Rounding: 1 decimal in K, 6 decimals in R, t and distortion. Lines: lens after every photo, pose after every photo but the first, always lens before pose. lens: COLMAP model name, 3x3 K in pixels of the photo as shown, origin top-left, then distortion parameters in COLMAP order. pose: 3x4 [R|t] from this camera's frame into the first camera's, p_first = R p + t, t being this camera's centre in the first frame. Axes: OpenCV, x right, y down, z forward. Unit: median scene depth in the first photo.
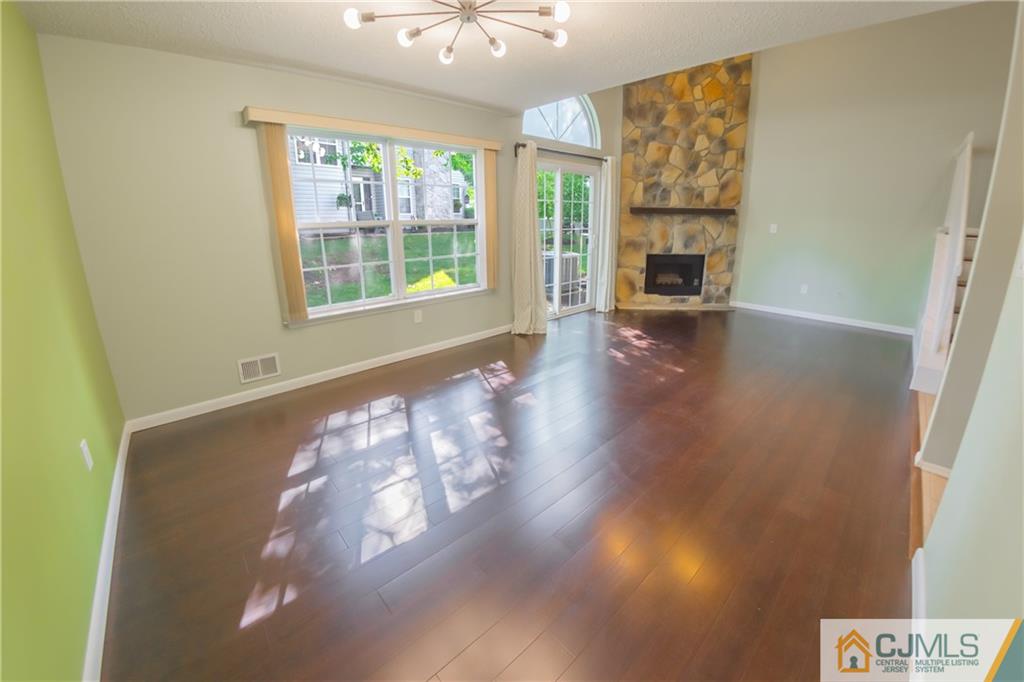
lens RADIAL K [[382.7, 0, 518.9], [0, 382.7, 310.1], [0, 0, 1]] dist [-0.085467, 0.020939]
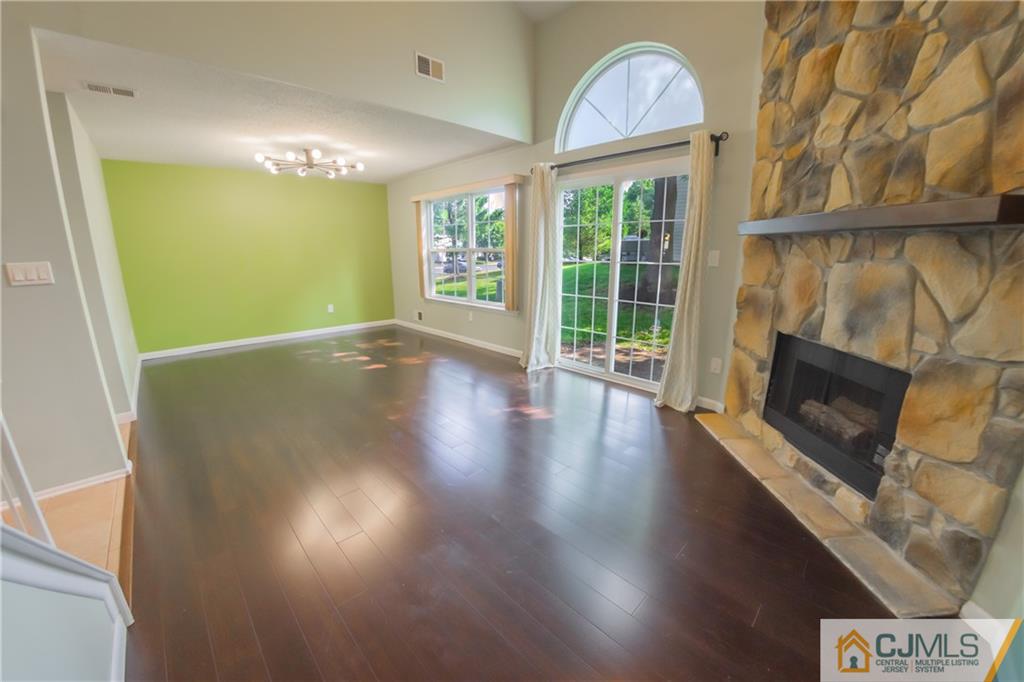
lens RADIAL K [[376.4, 0, 514.6], [0, 376.4, 339.6], [0, 0, 1]] dist [-0.070474, 0.006391]
pose [[0.035689, 0.232515, -0.971938, 0.757403], [-0.234271, 0.947404, 0.218043, -0.165332], [0.971516, 0.219915, 0.088284, 0.713546]]
